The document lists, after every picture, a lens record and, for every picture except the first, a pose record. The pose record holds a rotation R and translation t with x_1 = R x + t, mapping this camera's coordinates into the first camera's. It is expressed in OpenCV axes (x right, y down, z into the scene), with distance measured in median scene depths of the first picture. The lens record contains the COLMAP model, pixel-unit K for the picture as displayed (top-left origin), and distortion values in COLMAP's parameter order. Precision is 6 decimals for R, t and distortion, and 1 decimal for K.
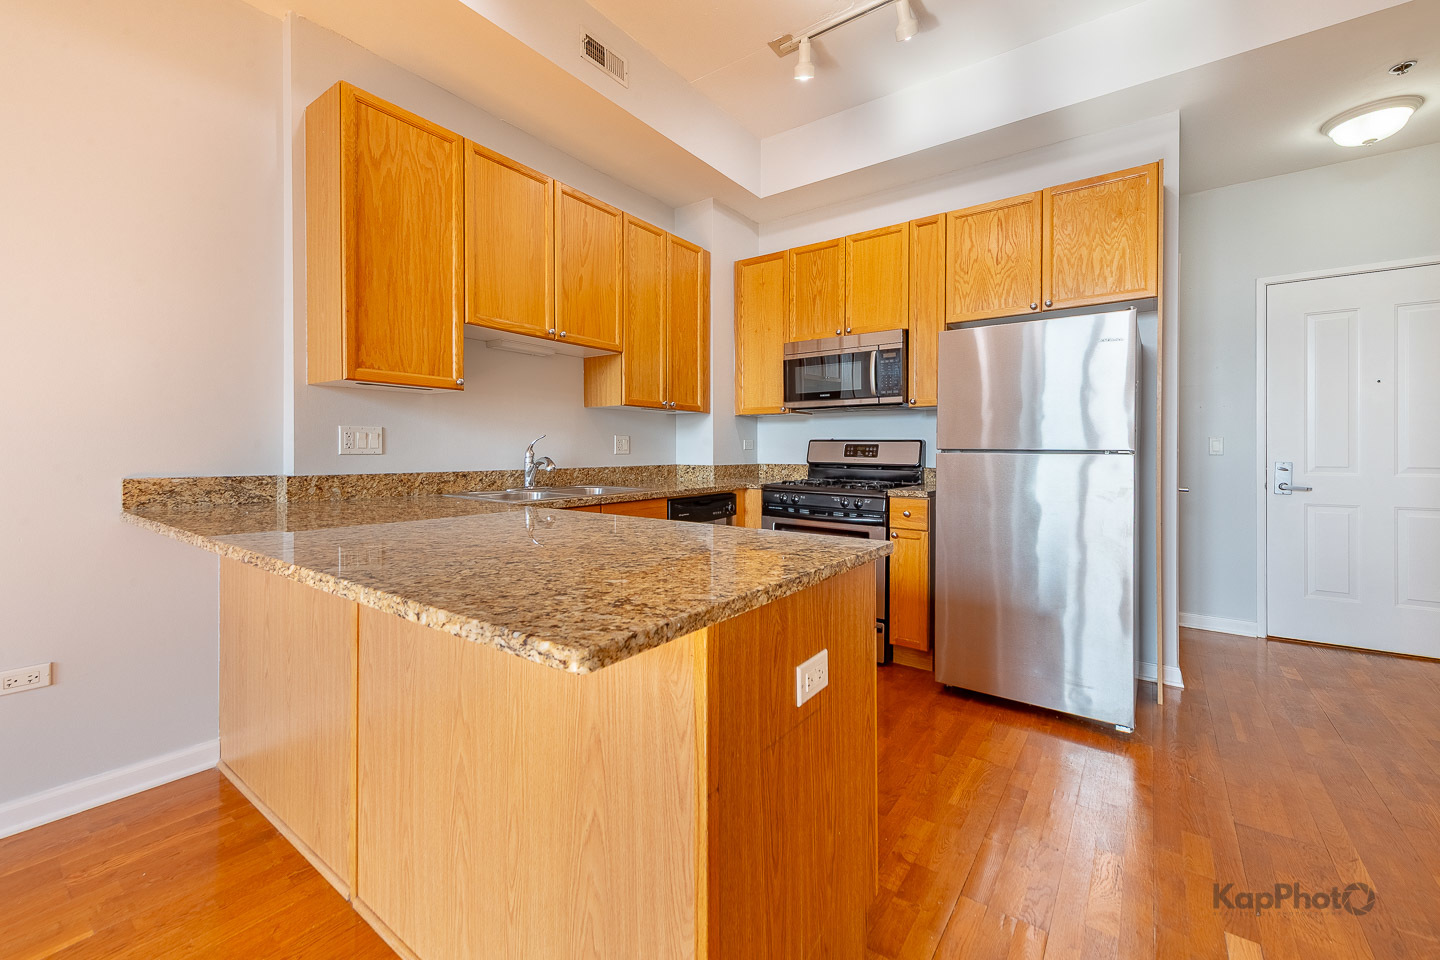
lens RADIAL K [[624.2, 0, 748.3], [0, 624.2, 451.7], [0, 0, 1]] dist [0.009223, -0.000600]
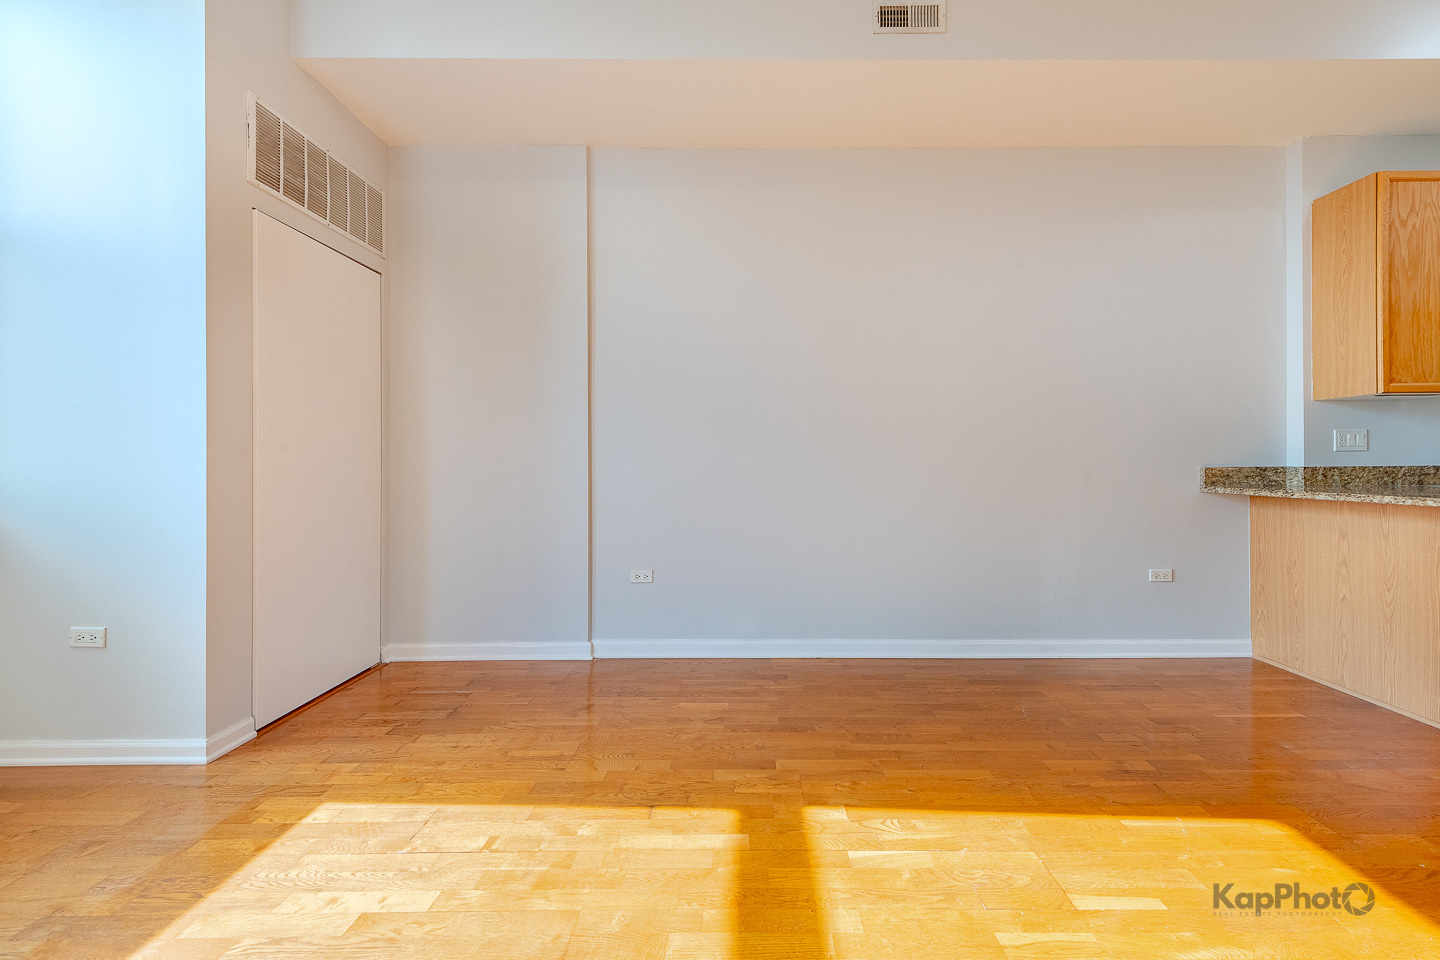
lens RADIAL K [[573.6, 0, 721.8], [0, 573.6, 459.1], [0, 0, 1]] dist [0.007273, -0.000342]
pose [[0.540354, -0.011906, -0.841353, -0.278429], [0.010398, 0.999918, -0.007471, 0.014302], [0.841373, -0.004711, 0.540434, -0.639780]]
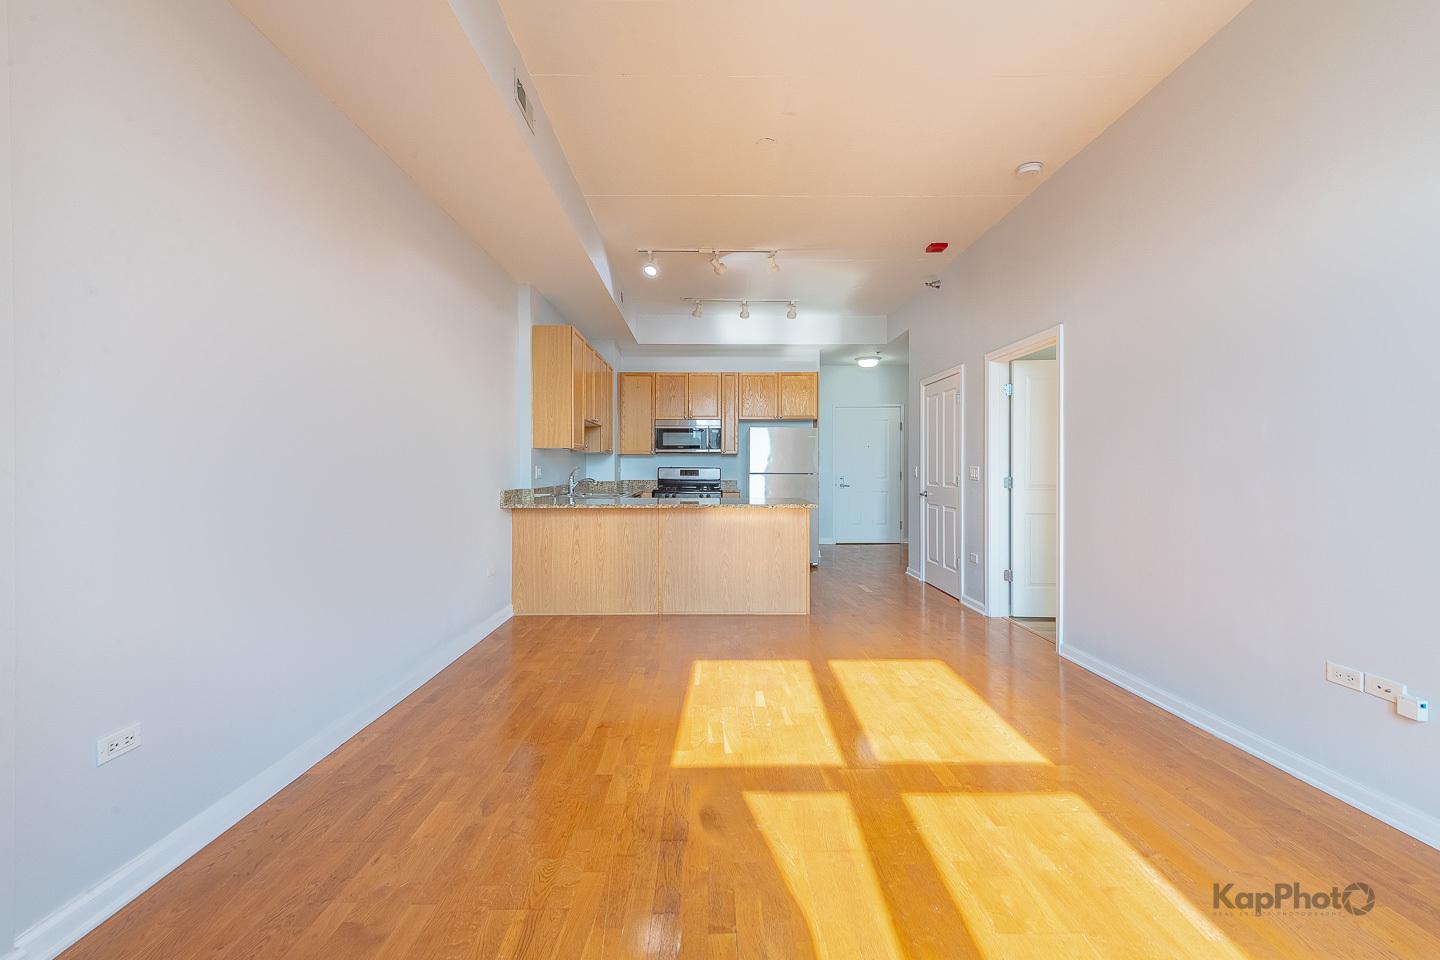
lens RADIAL K [[610.6, 0, 691.1], [0, 610.6, 470.1], [0, 0, 1]] dist [0.007724, -0.000198]
pose [[0.859358, -0.007877, 0.511314, -1.099895], [0.004418, 0.999958, 0.007979, -0.034784], [-0.511356, -0.004598, 0.859357, -0.959077]]
